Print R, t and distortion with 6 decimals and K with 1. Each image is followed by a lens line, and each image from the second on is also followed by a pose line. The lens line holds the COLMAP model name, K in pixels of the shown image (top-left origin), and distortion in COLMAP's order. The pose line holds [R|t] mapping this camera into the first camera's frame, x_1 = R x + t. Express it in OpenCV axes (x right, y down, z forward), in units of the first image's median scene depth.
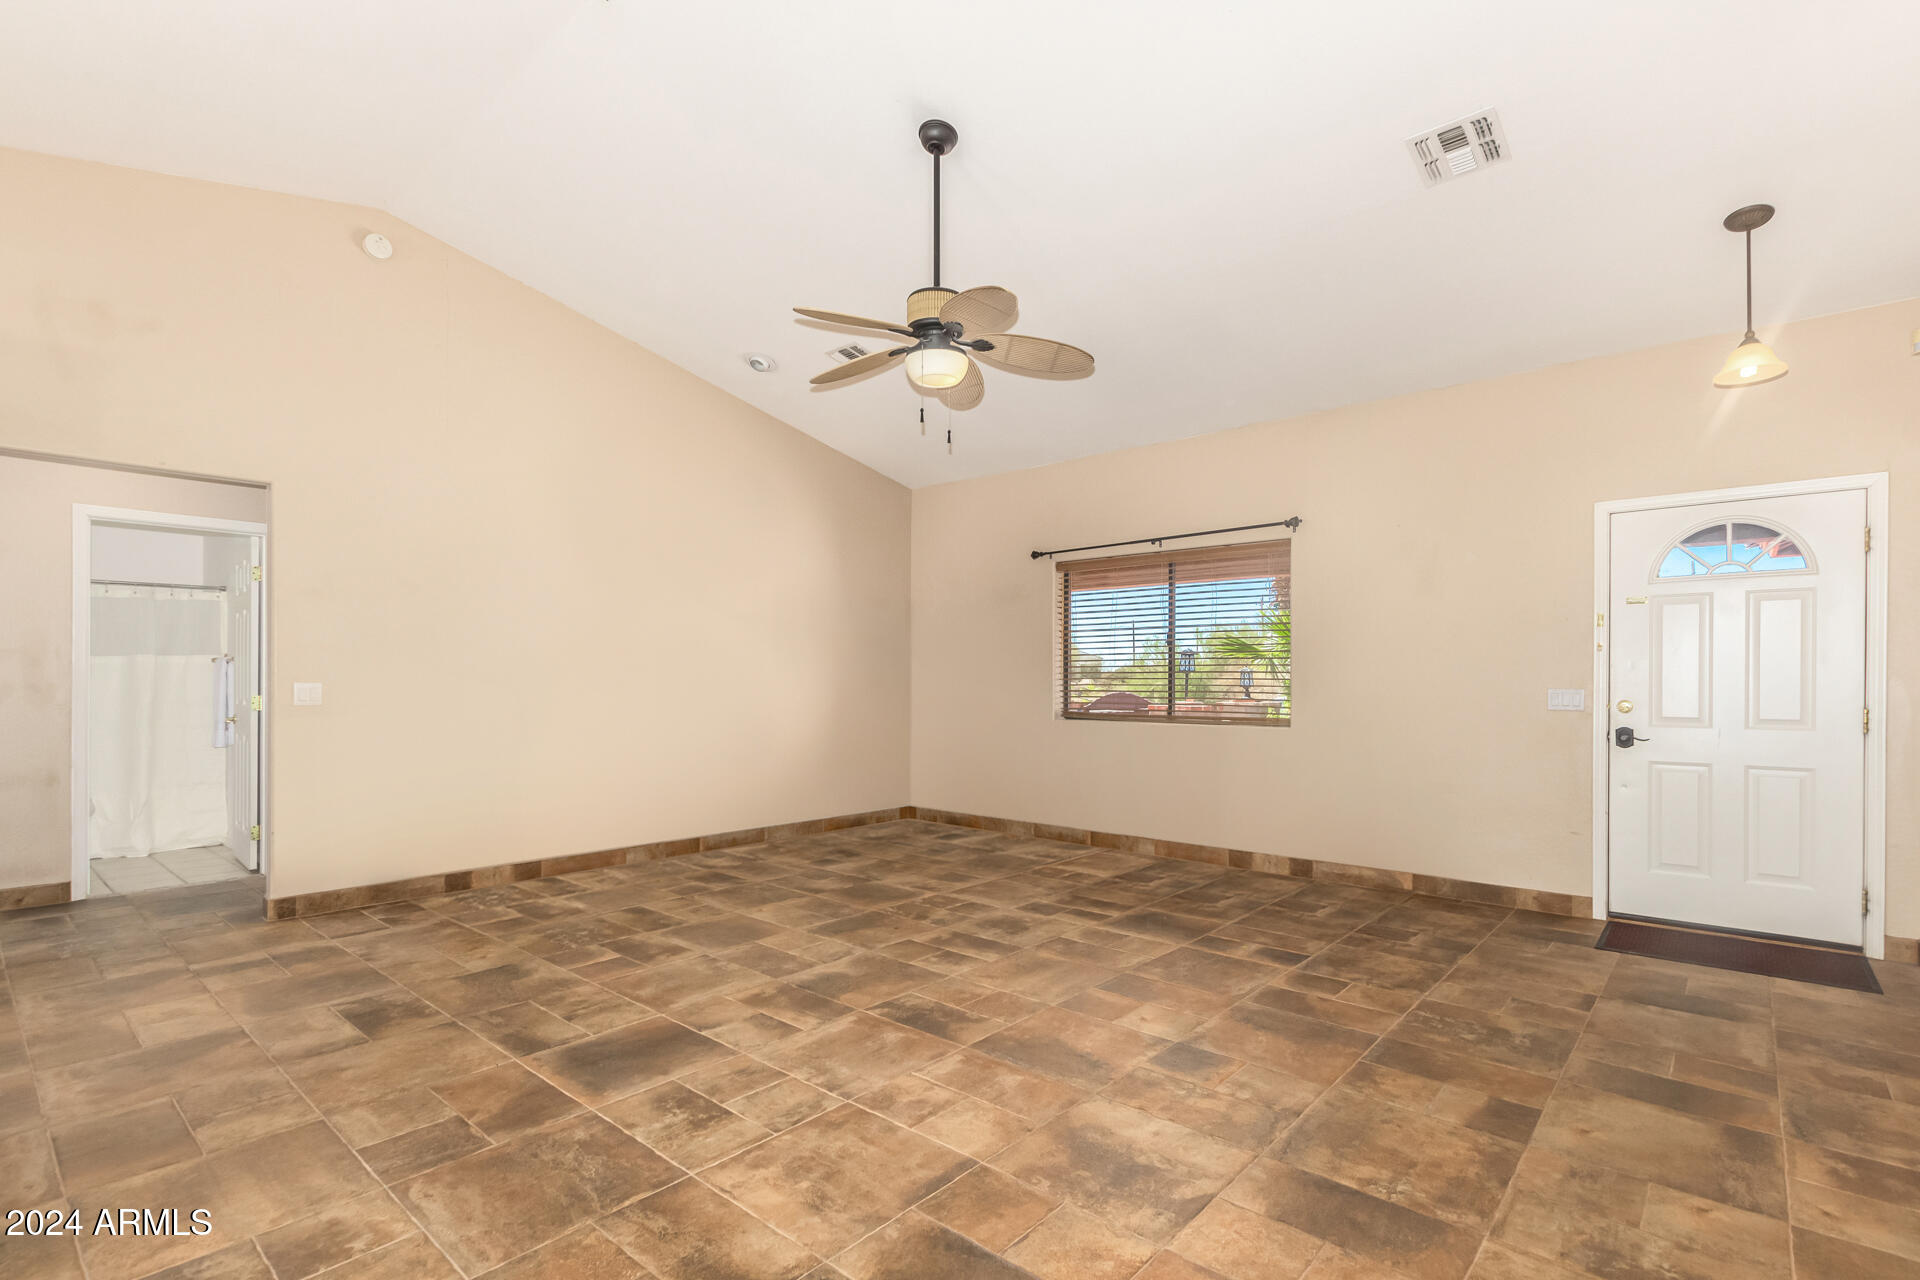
lens RADIAL K [[903.4, 0, 958.3], [0, 903.4, 697.6], [0, 0, 1]] dist [0.000198, -0.000078]
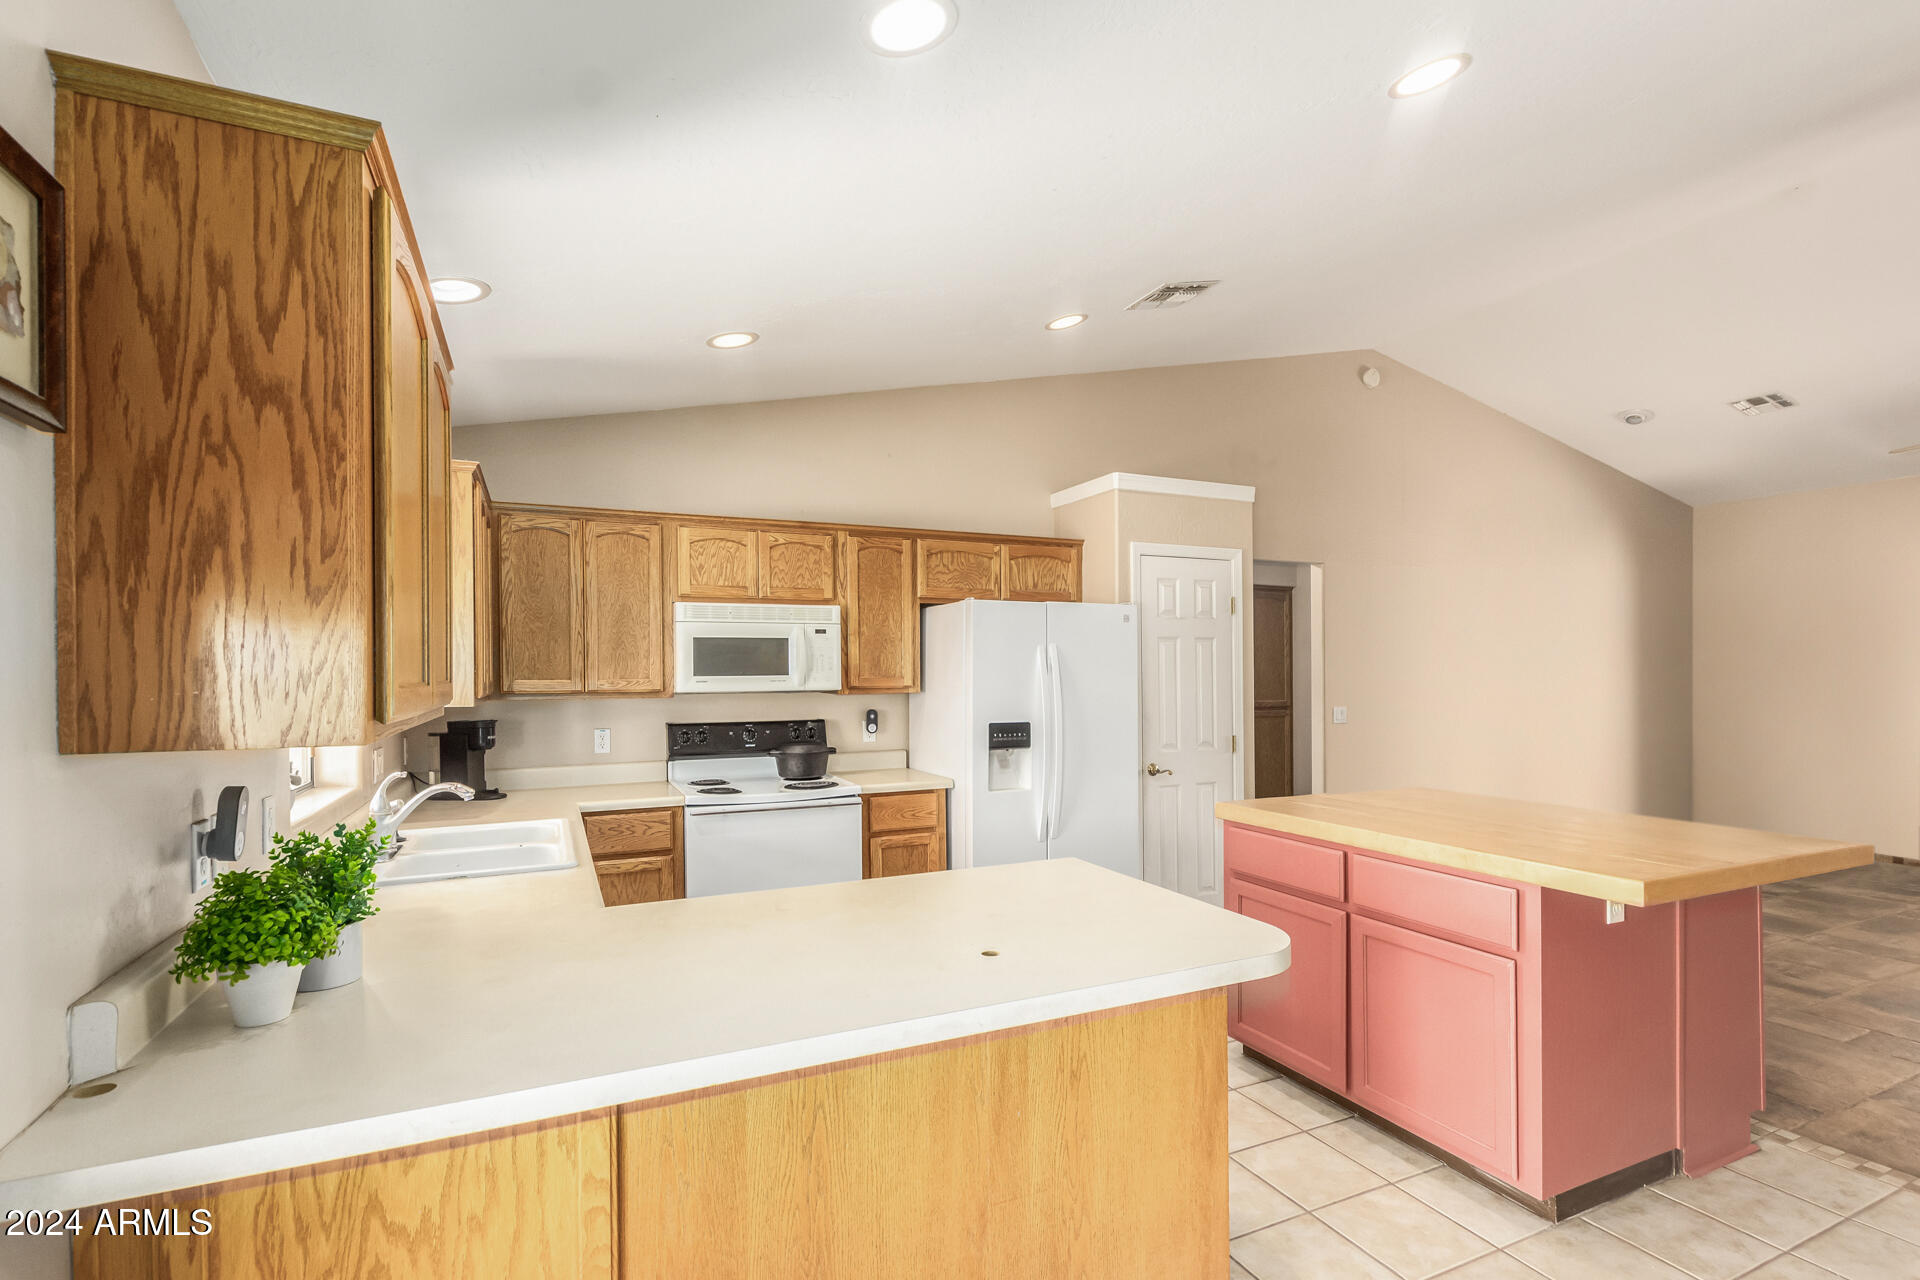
lens RADIAL K [[891.8, 0, 964.0], [0, 891.8, 670.6], [0, 0, 1]] dist [-0.000256, -0.000328]
pose [[0.914251, -0.013225, -0.404932, -0.579554], [-0.000744, 0.999411, -0.034321, -0.018399], [0.405147, 0.031679, 0.913703, -0.374636]]
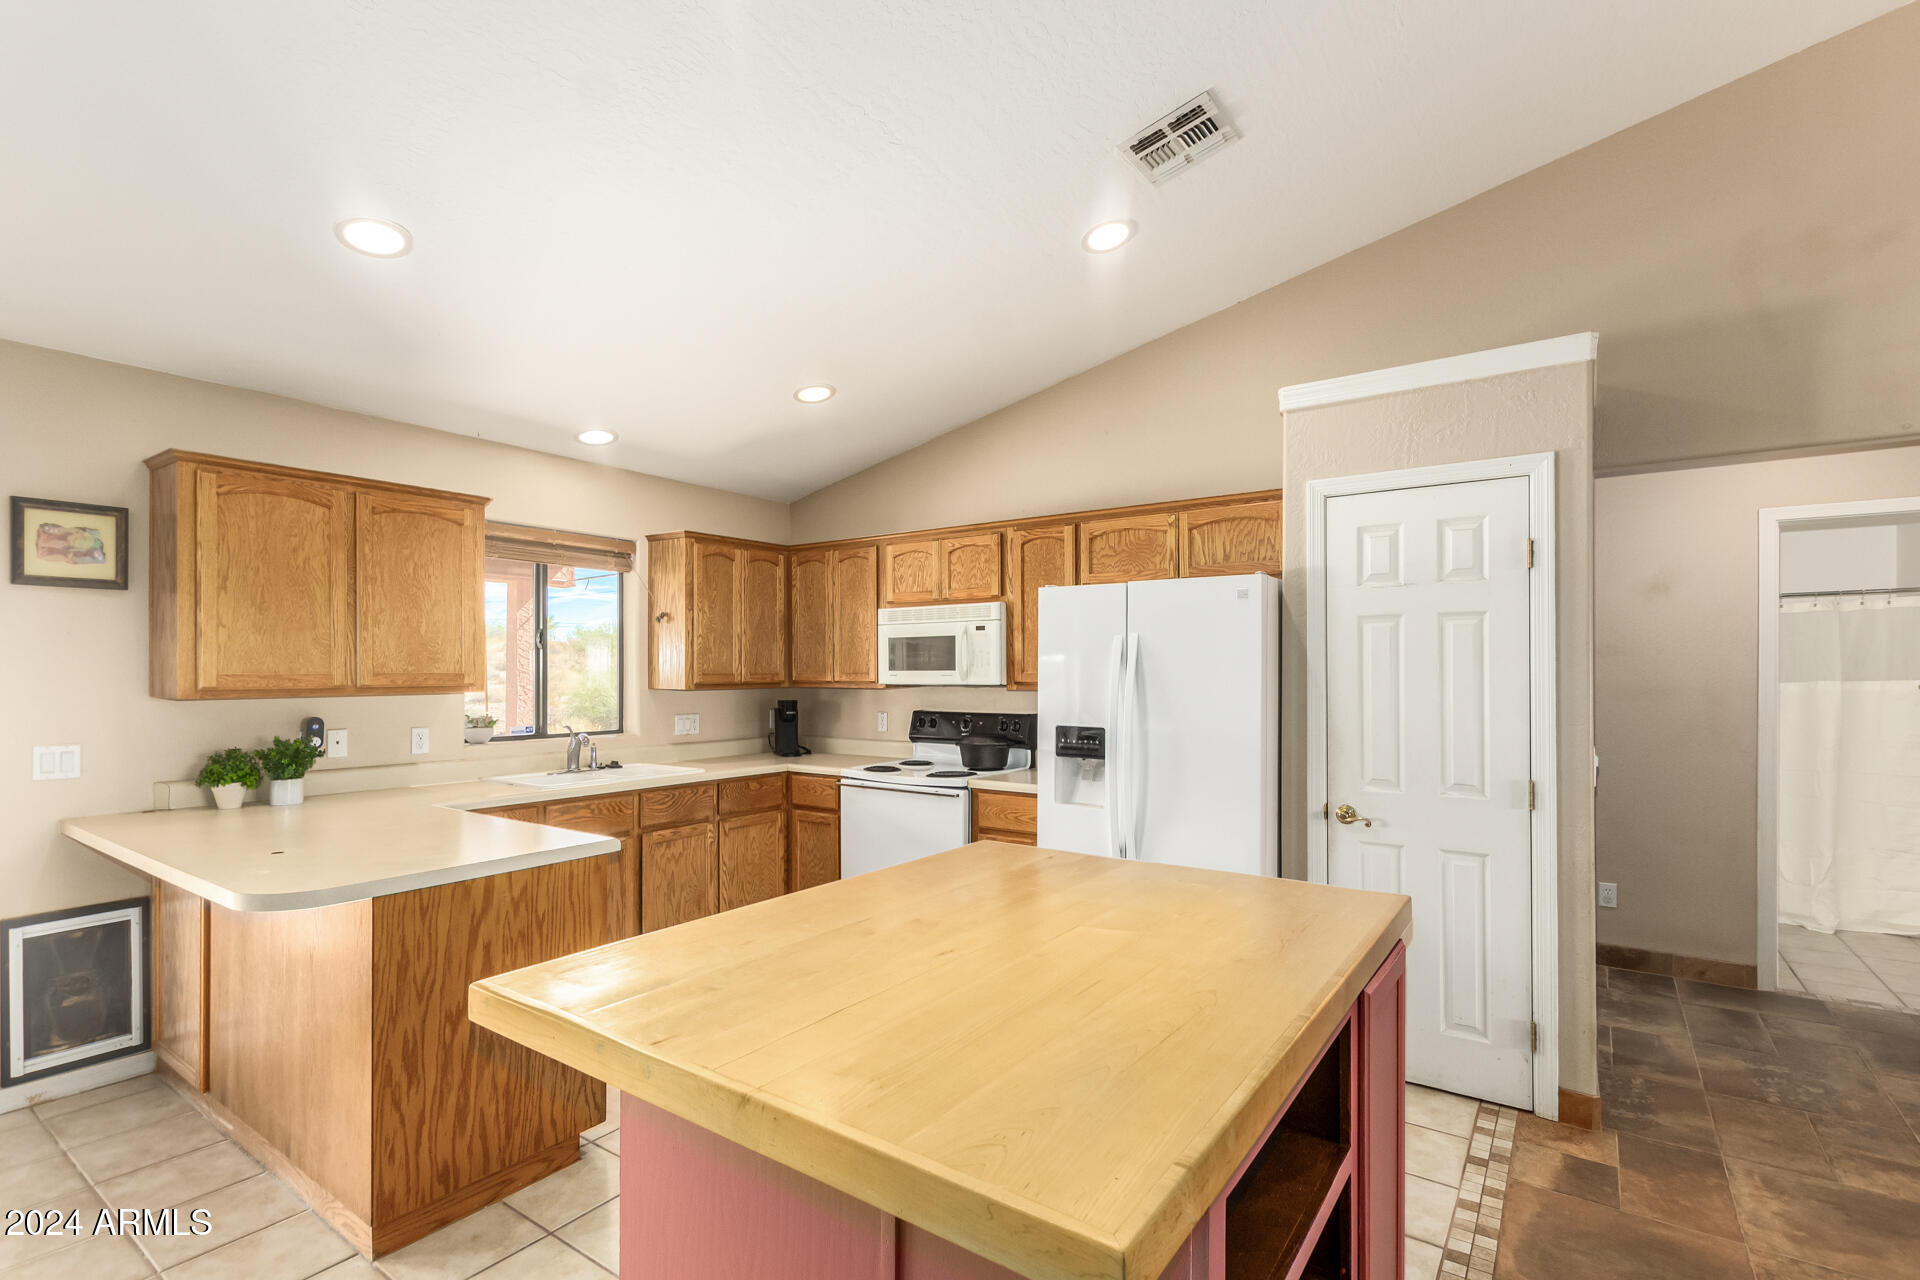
lens RADIAL K [[891.8, 0, 964.0], [0, 891.8, 670.6], [0, 0, 1]] dist [-0.000256, -0.000328]
pose [[0.107829, -0.004749, -0.994158, -0.222304], [-0.028428, 0.999565, -0.007858, -0.033656], [0.993763, 0.029109, 0.107647, 0.164850]]
